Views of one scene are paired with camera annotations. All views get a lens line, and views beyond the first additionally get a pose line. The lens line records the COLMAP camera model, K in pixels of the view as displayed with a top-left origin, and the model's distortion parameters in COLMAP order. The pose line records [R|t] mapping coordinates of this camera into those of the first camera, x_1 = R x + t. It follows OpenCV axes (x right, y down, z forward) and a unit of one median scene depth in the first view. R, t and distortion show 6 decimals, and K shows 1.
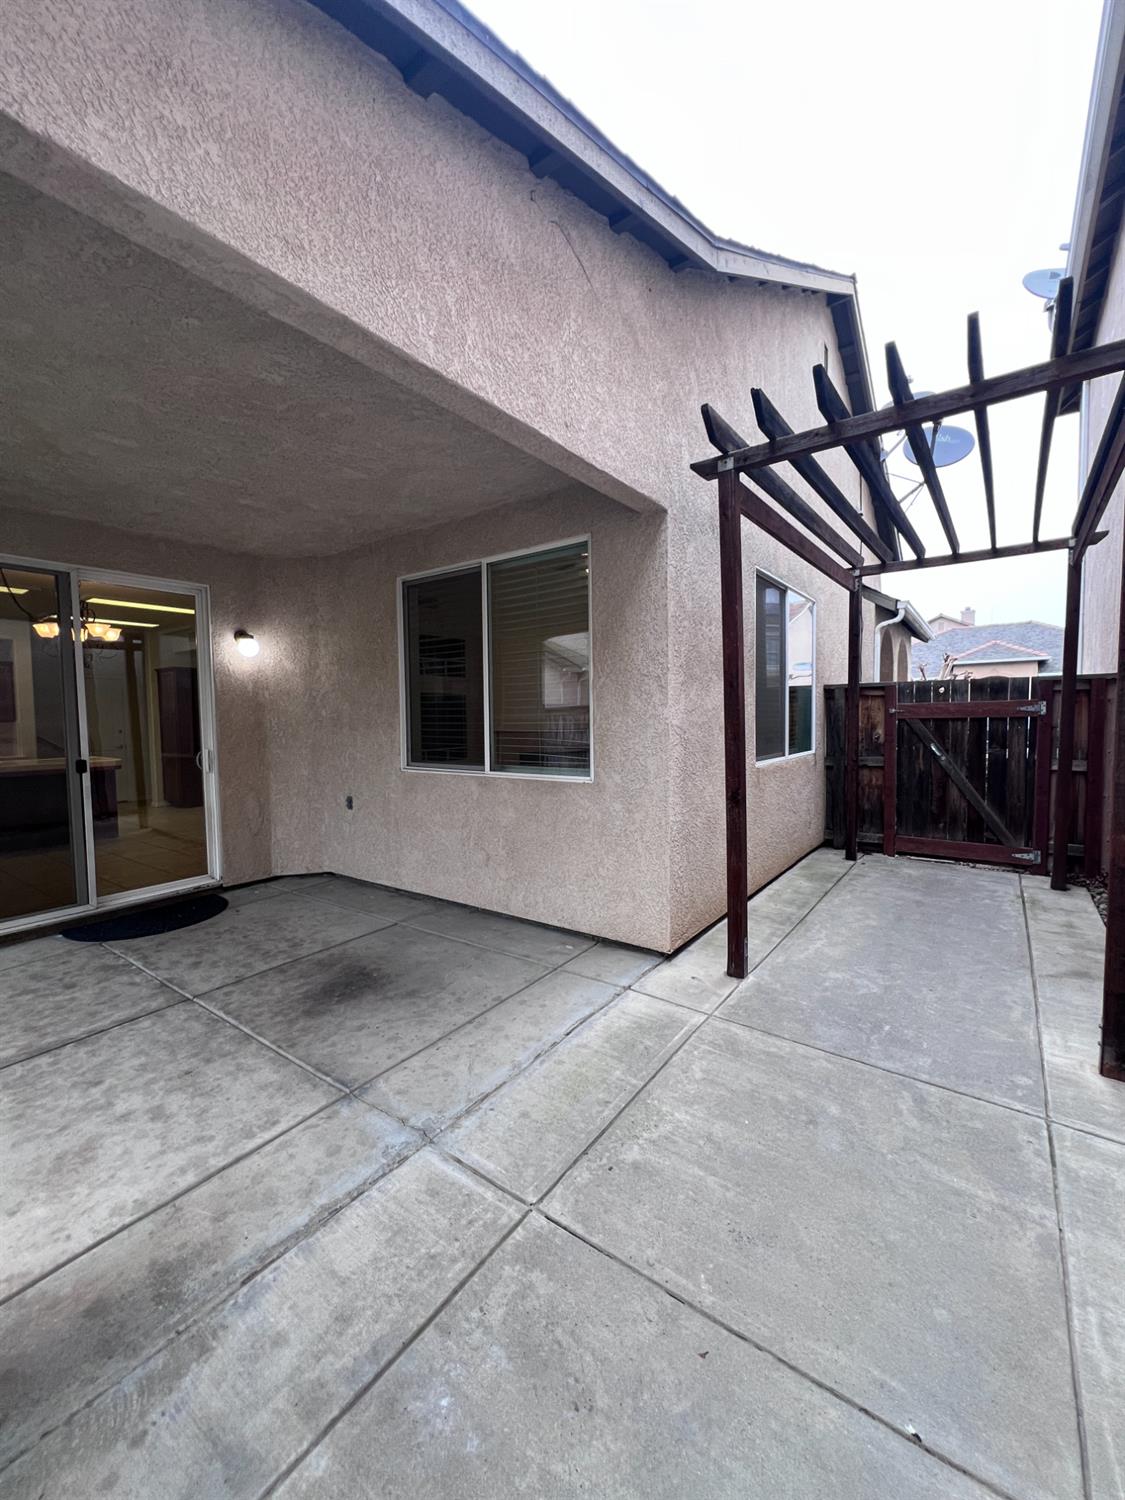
lens RADIAL K [[597.9, 0, 561.1], [0, 597.9, 746.3], [0, 0, 1]] dist [0.000429, 0.000232]
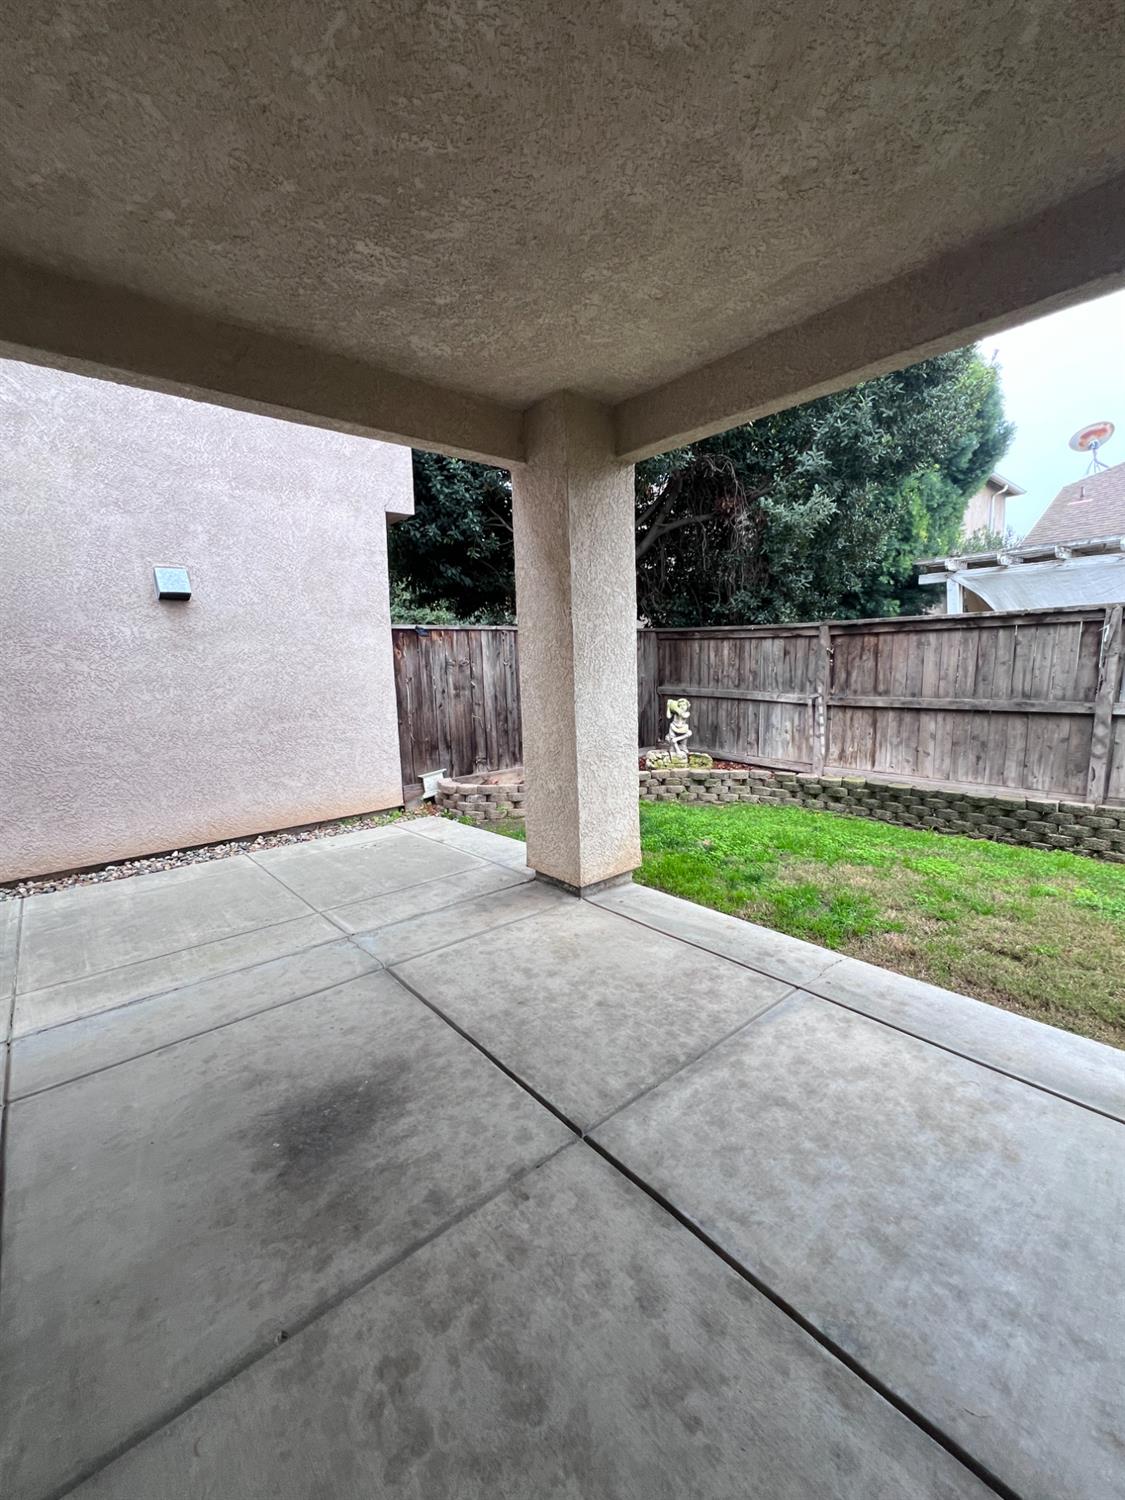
lens RADIAL K [[597.9, 0, 561.1], [0, 597.9, 748.7], [0, 0, 1]] dist [0.000429, 0.000232]
pose [[-0.972856, 0.008541, 0.231255, -0.834445], [0.054362, 0.979789, 0.192504, -0.067155], [-0.224937, 0.199850, -0.953658, 1.679606]]
